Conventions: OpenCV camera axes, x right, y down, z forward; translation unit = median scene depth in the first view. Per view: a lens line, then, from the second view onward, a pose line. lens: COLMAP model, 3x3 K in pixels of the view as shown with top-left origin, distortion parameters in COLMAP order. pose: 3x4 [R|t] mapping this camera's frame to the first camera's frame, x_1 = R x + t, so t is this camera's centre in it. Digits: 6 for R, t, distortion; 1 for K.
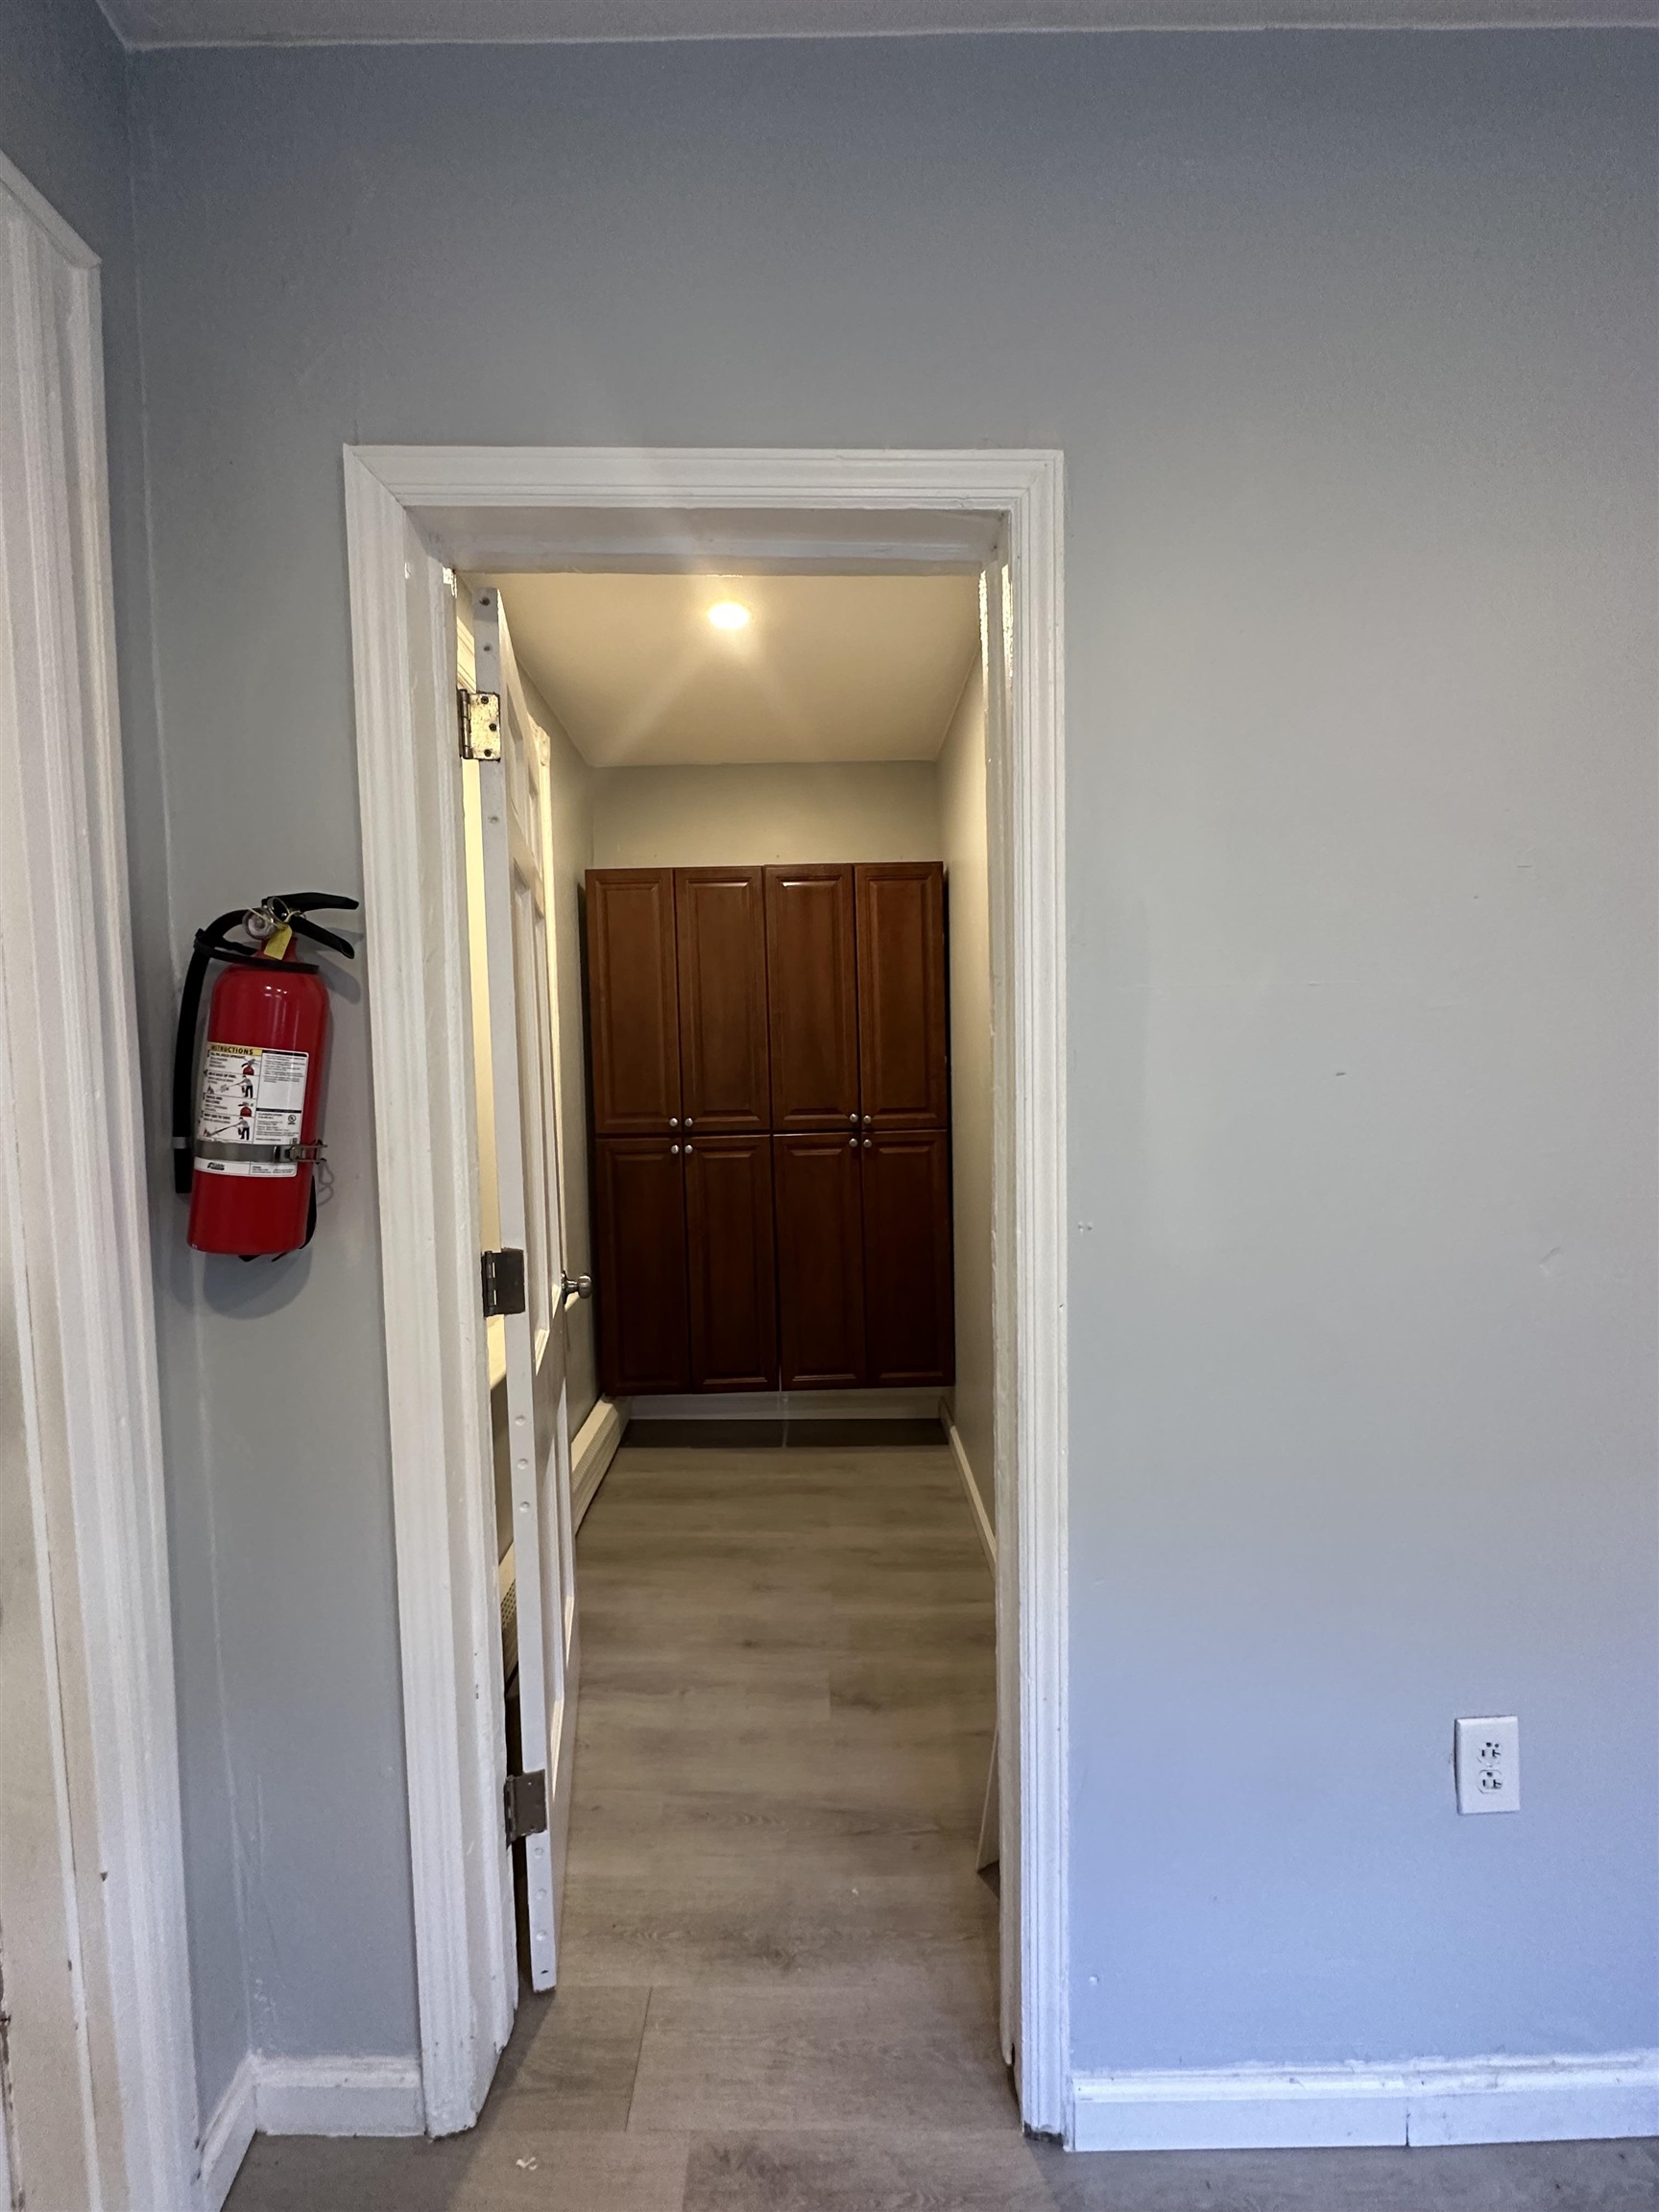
lens RADIAL K [[885.1, 0, 825.5], [0, 885.1, 1106.9], [0, 0, 1]] dist [-0.001823, 0.000613]
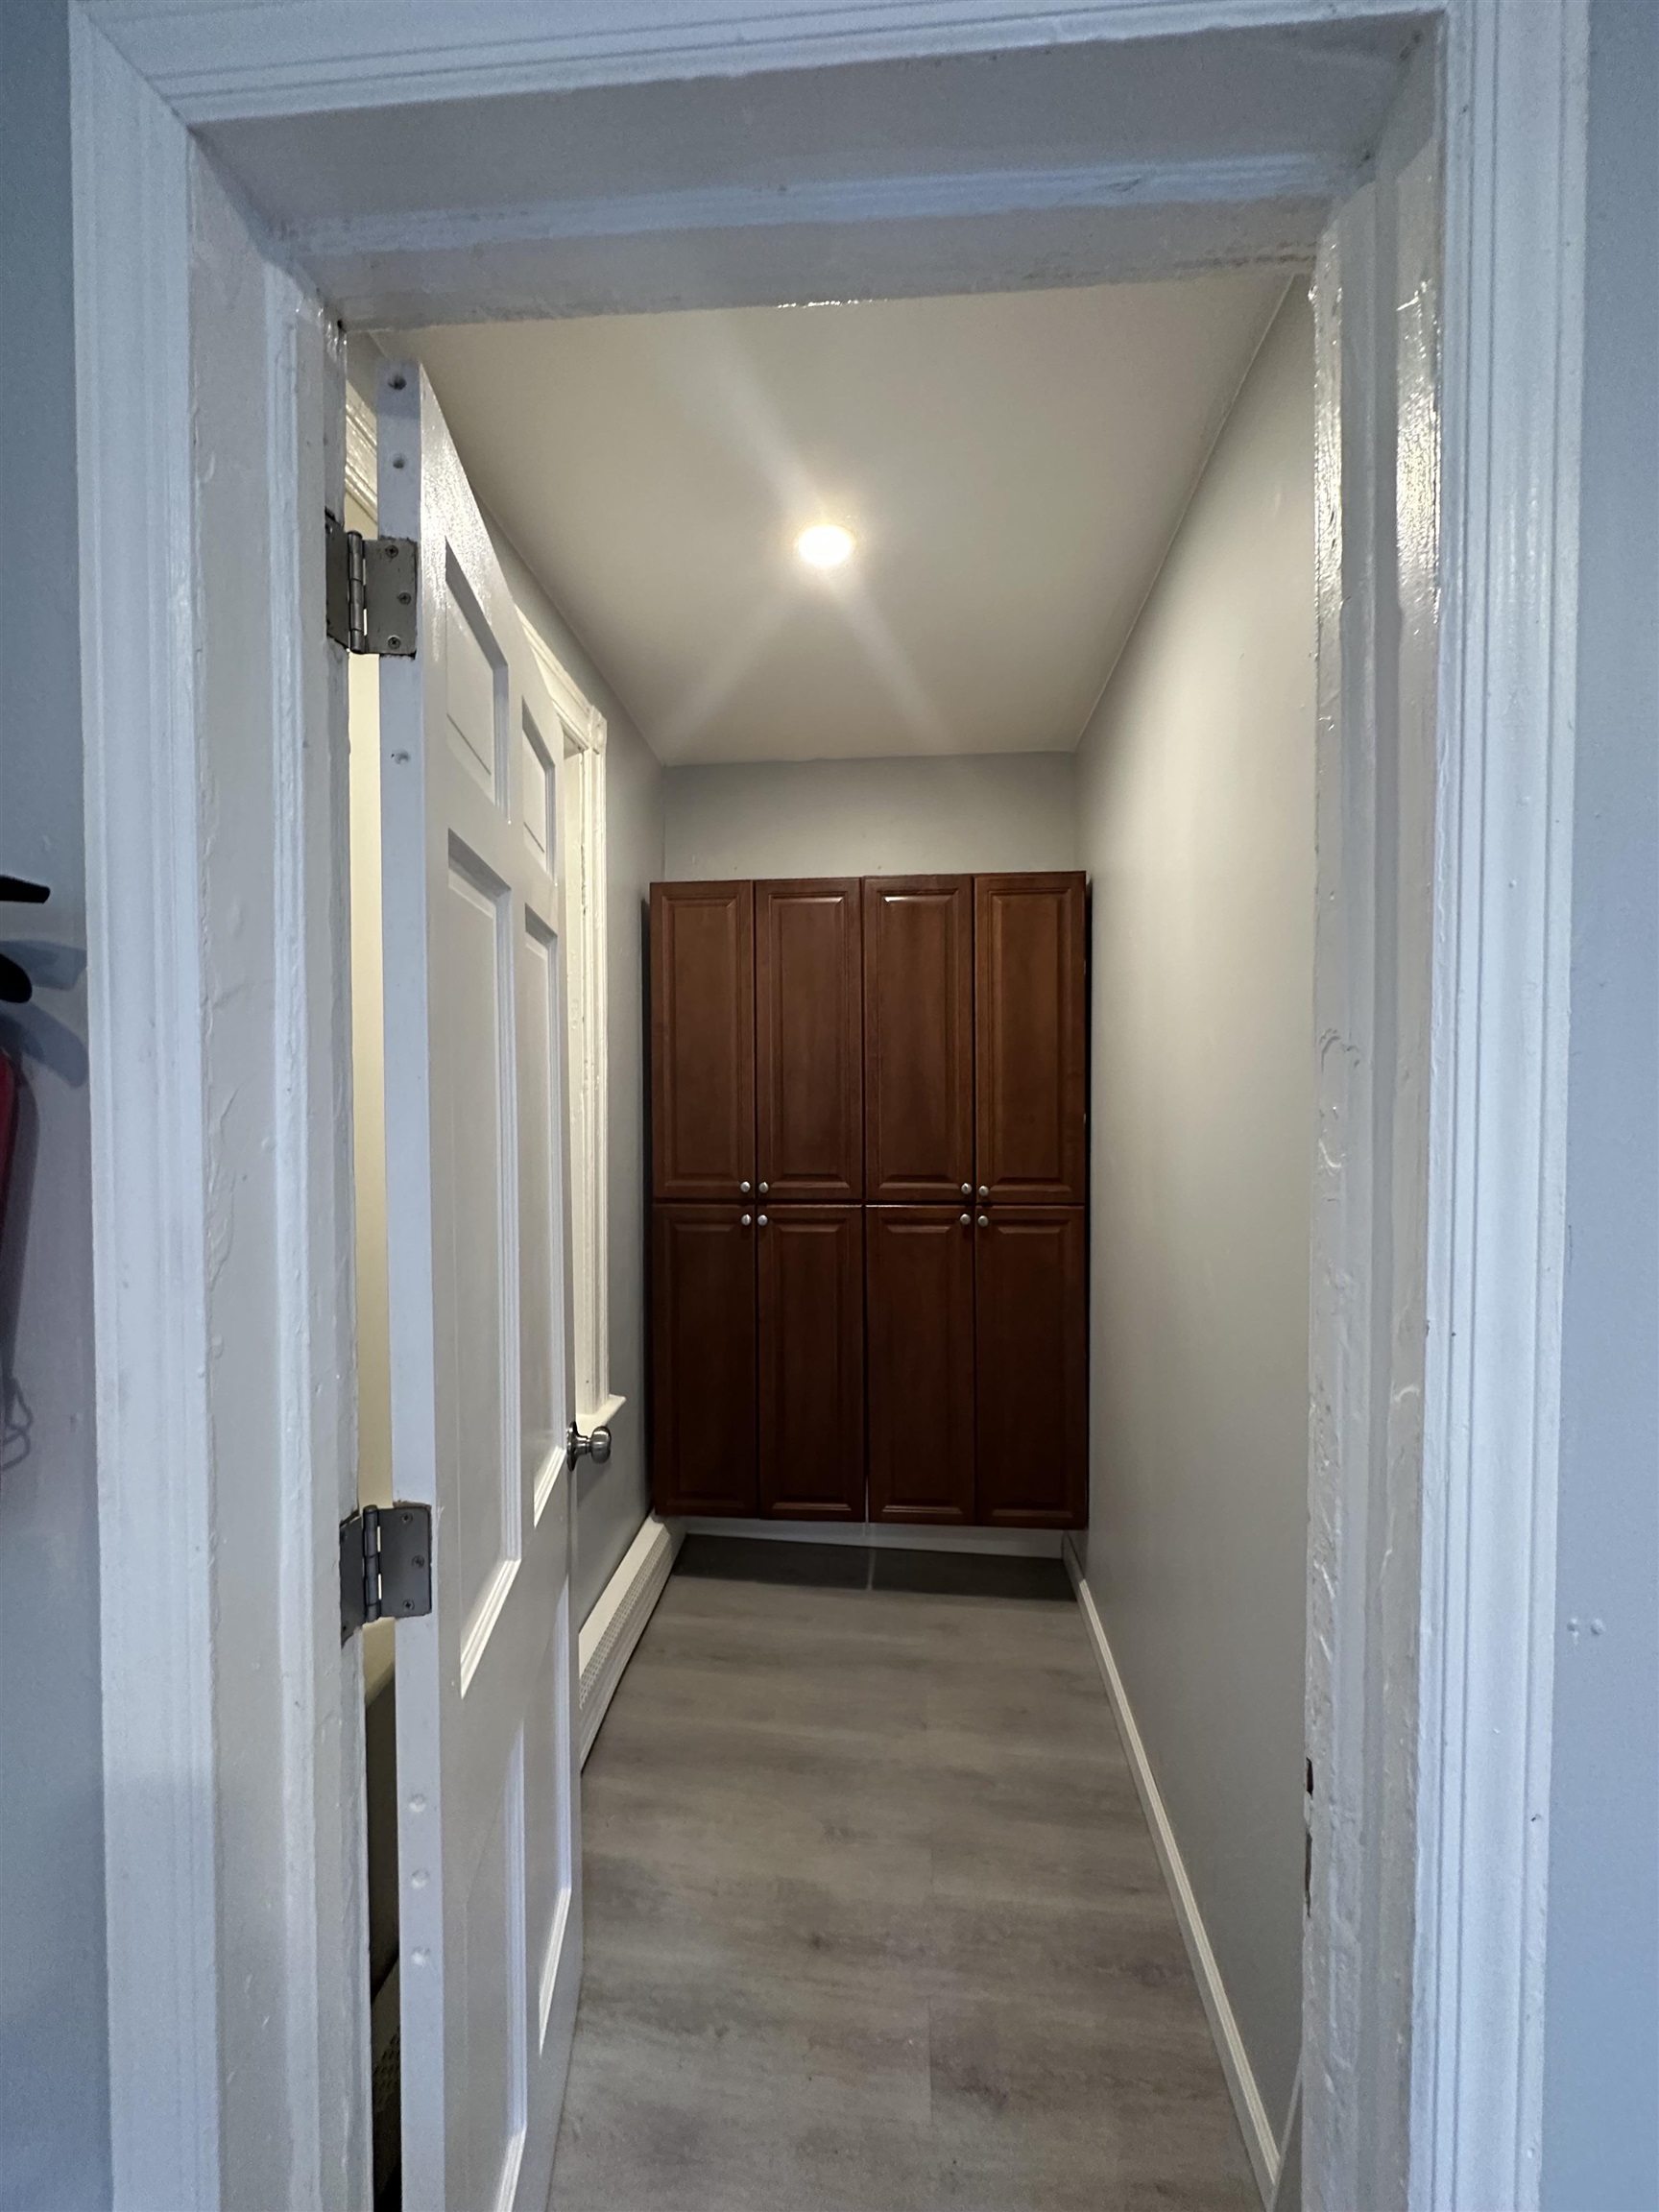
lens RADIAL K [[885.1, 0, 825.5], [0, 885.1, 1106.9], [0, 0, 1]] dist [-0.001823, 0.000613]
pose [[0.994451, 0.022753, -0.102708, -0.014622], [-0.025768, 0.999272, -0.028123, -0.035804], [0.101994, 0.030613, 0.994314, 0.186715]]
